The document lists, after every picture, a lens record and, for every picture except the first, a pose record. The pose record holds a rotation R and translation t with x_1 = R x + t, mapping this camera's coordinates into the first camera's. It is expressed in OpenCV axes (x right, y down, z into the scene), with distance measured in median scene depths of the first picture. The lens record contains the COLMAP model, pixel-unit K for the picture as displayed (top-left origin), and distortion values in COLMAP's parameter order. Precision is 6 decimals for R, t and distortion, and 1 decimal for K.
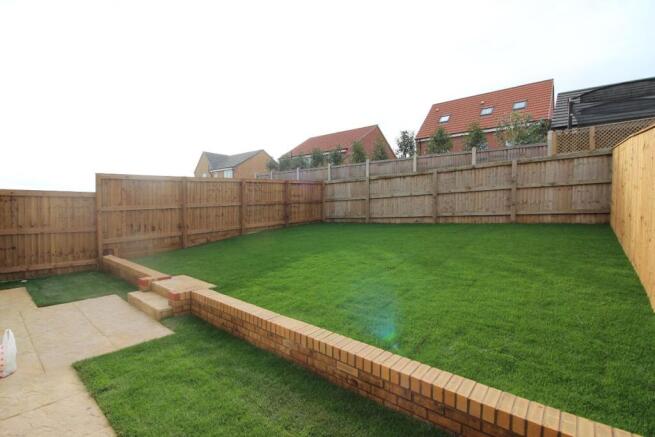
lens RADIAL K [[304.6, 0, 327.9], [0, 304.6, 217.4], [0, 0, 1]] dist [-0.002288, -0.011840]
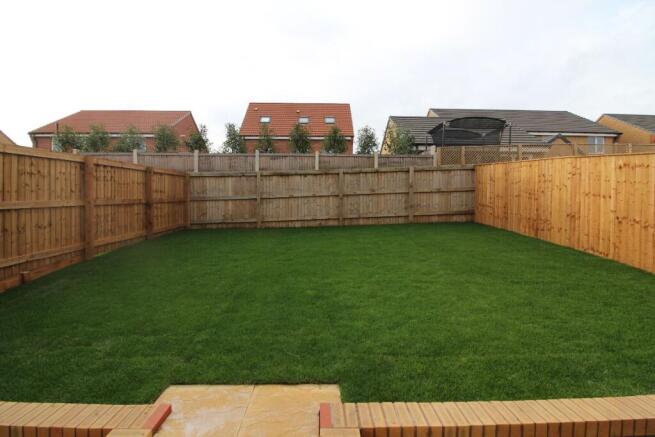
lens RADIAL K [[304.6, 0, 327.1], [0, 304.6, 215.8], [0, 0, 1]] dist [-0.002288, -0.011840]
pose [[0.746143, -0.015302, 0.665610, -0.314052], [0.020733, 0.999785, -0.000257, -0.012342], [-0.665463, 0.013992, 0.746300, 0.306796]]
